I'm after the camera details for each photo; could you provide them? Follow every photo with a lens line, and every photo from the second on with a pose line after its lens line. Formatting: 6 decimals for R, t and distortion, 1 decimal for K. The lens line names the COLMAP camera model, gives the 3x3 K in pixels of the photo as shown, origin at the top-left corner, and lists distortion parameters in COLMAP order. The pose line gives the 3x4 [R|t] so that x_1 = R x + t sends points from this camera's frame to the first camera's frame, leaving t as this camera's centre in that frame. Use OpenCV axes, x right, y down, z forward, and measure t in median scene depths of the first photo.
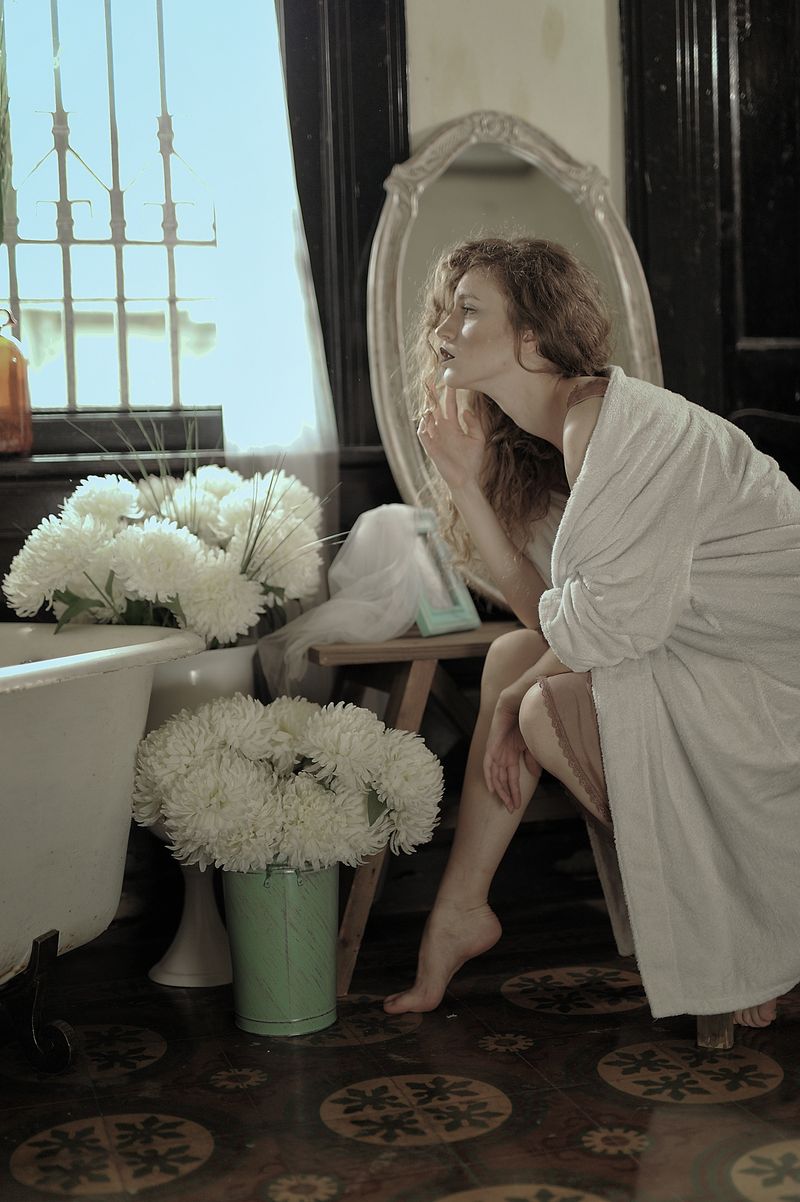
lens RADIAL K [[1718.8, 0, 442.0], [0, 1718.8, 602.7], [0, 0, 1]] dist [-0.007924, 0.066259]
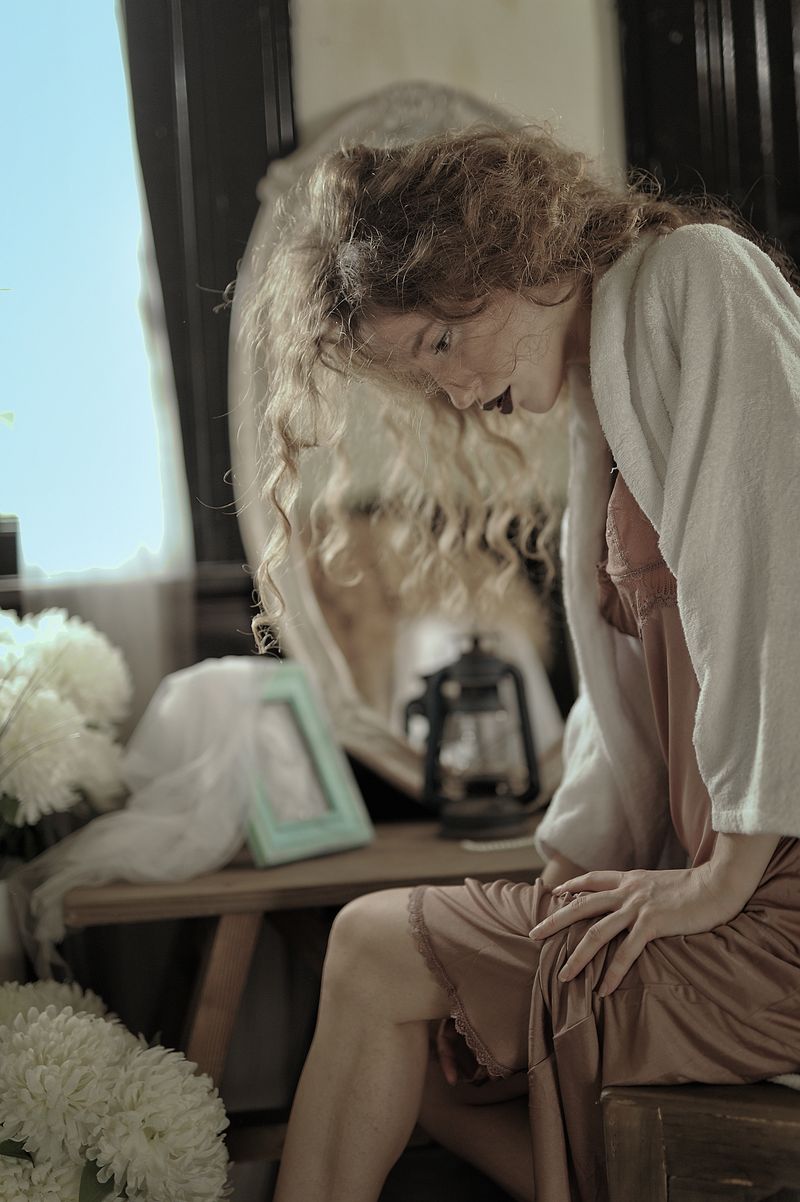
lens RADIAL K [[1718.8, 0, 442.0], [0, 1718.8, 602.7], [0, 0, 1]] dist [-0.007924, 0.066259]
pose [[0.991228, -0.018701, -0.130836, 0.147534], [0.012452, 0.998750, -0.048414, -0.048778], [0.131577, 0.046360, 0.990221, 0.377816]]
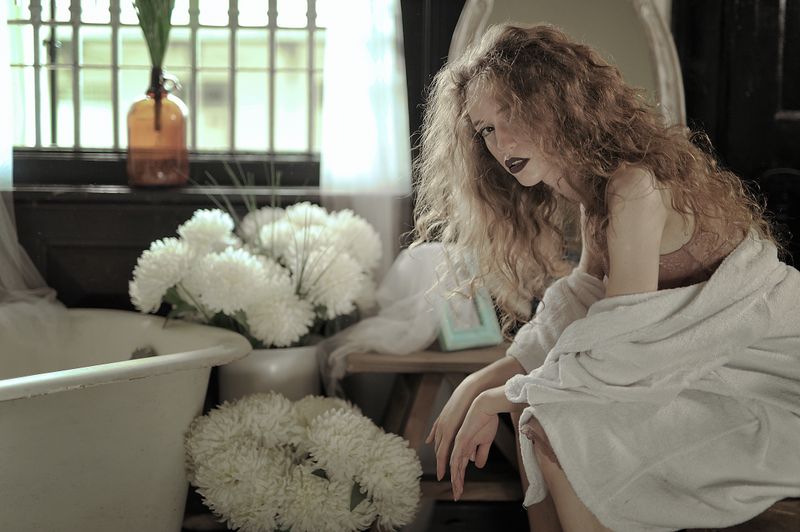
lens RADIAL K [[1143.9, 0, 400.0], [0, 1143.9, 266.0], [0, 0, 1]] dist [-0.007924, 0.066259]
pose [[0.964352, 0.070804, -0.254975, 0.173344], [-0.064471, 0.997370, 0.033119, -0.070438], [0.256649, -0.015500, 0.966380, 0.187689]]
